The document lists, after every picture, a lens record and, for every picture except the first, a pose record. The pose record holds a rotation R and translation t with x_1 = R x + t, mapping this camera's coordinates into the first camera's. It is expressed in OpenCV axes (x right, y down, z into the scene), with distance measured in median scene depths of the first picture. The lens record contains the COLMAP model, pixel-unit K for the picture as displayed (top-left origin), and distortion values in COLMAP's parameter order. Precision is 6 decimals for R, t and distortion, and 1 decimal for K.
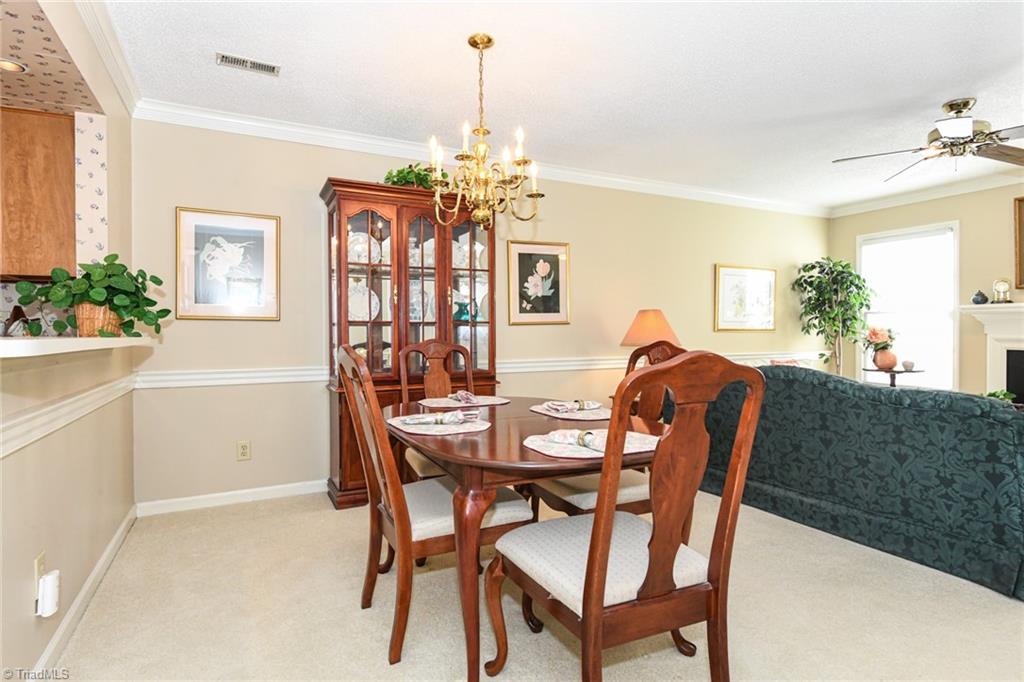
lens RADIAL K [[533.6, 0, 505.2], [0, 533.6, 336.3], [0, 0, 1]] dist [0.017898, -0.012981]
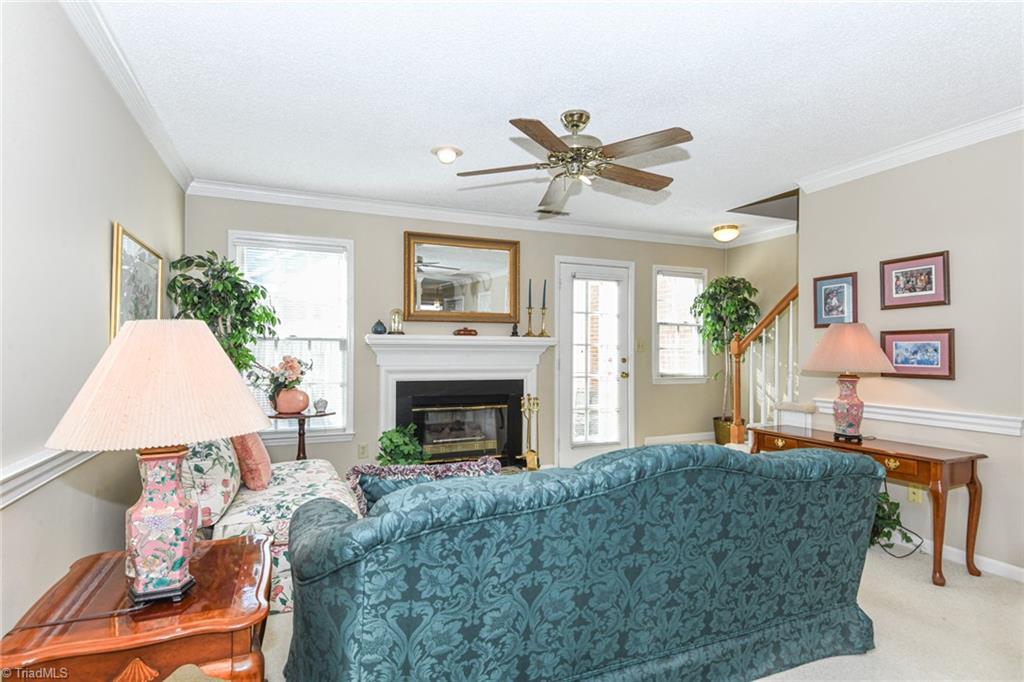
lens RADIAL K [[533.6, 0, 503.1], [0, 533.6, 338.9], [0, 0, 1]] dist [0.017898, -0.012981]
pose [[0.064825, 0.021660, 0.997662, -0.052714], [0.005421, 0.999742, -0.022058, -0.041197], [-0.997882, 0.006838, 0.064691, 0.994866]]
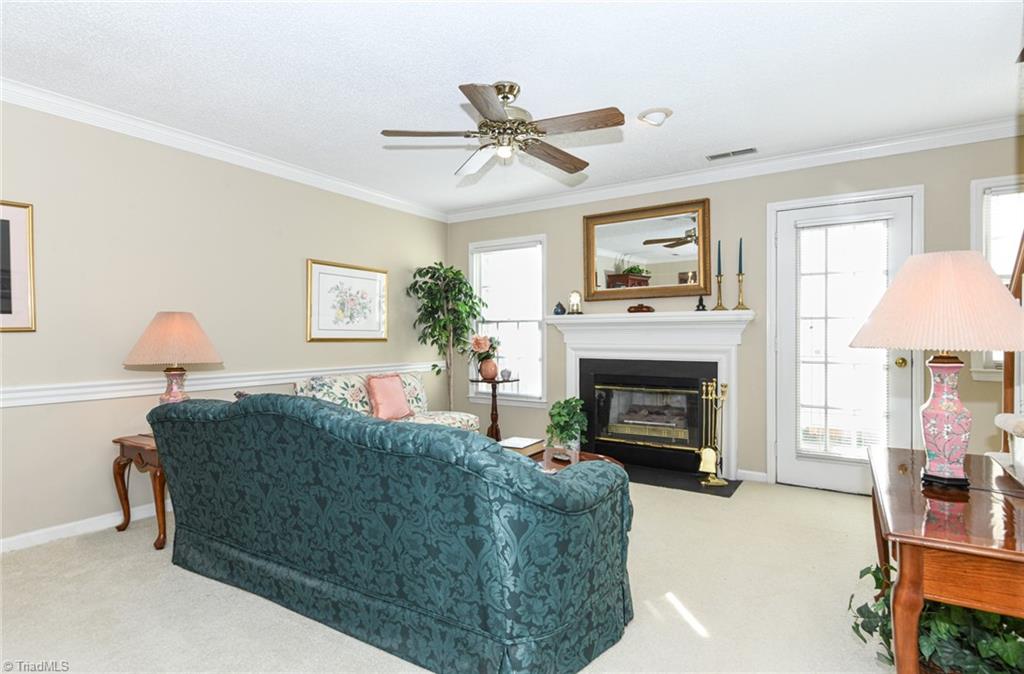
lens RADIAL K [[533.6, 0, 503.5], [0, 533.6, 338.1], [0, 0, 1]] dist [0.017898, -0.012981]
pose [[0.864021, -0.000725, 0.503455, 0.369117], [0.005928, 0.999944, -0.008734, -0.008759], [-0.503421, 0.010531, 0.863977, 0.219165]]
